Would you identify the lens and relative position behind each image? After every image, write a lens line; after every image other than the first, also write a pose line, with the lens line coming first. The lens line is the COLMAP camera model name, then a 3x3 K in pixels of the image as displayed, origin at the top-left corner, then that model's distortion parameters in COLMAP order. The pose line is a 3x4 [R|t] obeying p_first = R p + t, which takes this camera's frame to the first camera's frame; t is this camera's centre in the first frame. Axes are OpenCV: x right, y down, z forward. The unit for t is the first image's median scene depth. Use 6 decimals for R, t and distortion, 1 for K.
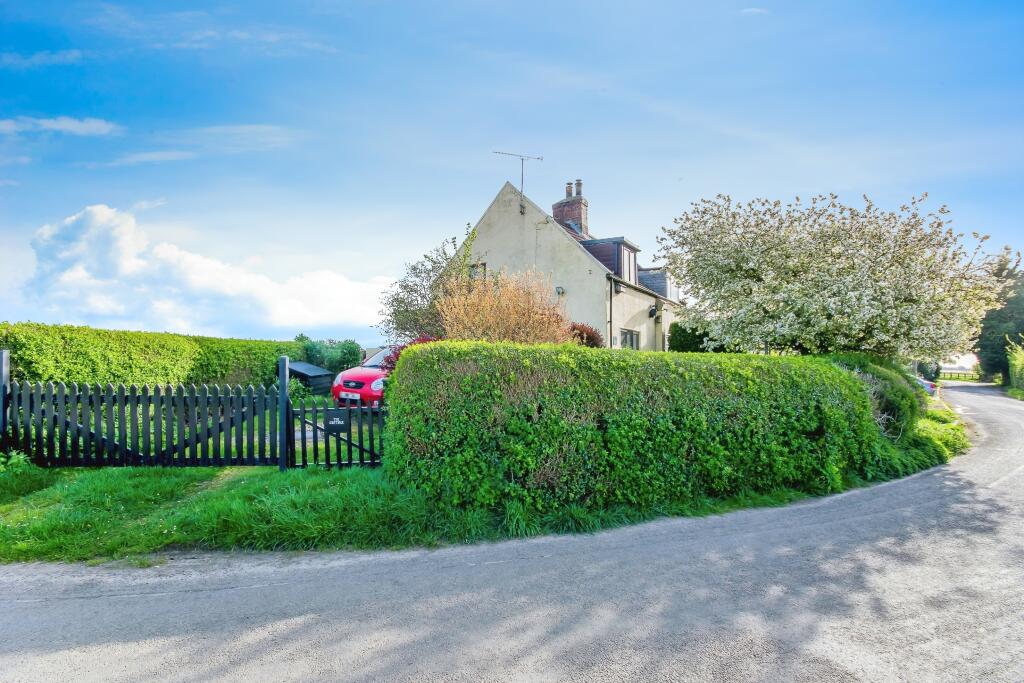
lens RADIAL K [[459.2, 0, 512.1], [0, 459.2, 362.9], [0, 0, 1]] dist [0.000328, -0.007572]
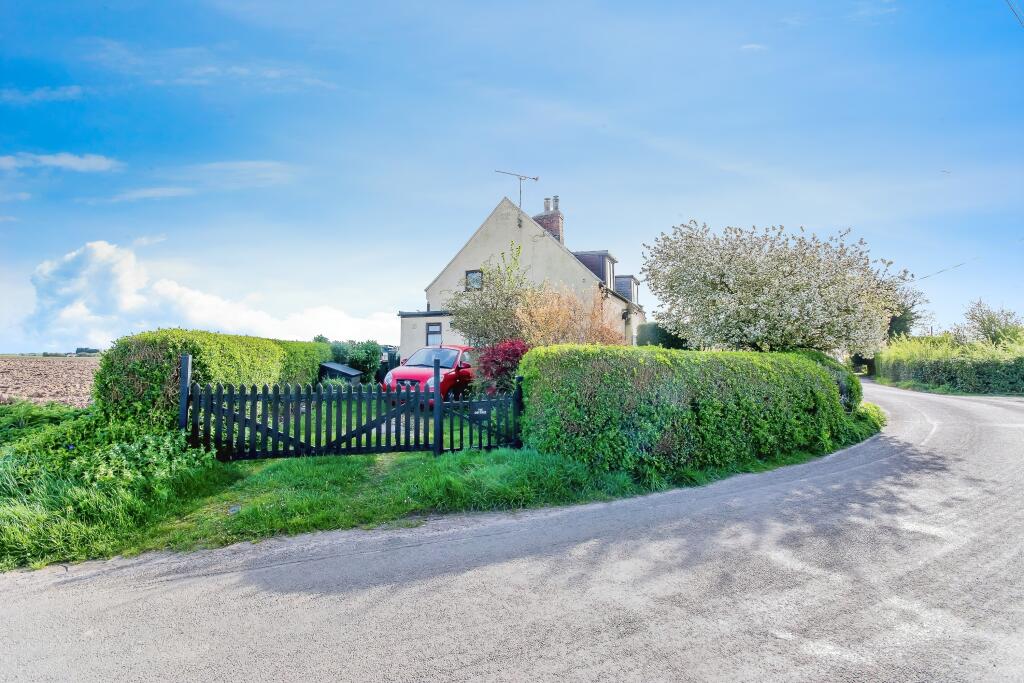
lens RADIAL K [[458.6, 0, 512.0], [0, 458.6, 341.5], [0, 0, 1]] dist [-0.002318, -0.000668]
pose [[0.984386, -0.003907, 0.175981, -0.500432], [0.010881, 0.999192, -0.038683, -0.009038], [-0.175687, 0.039993, 0.983633, -0.207909]]
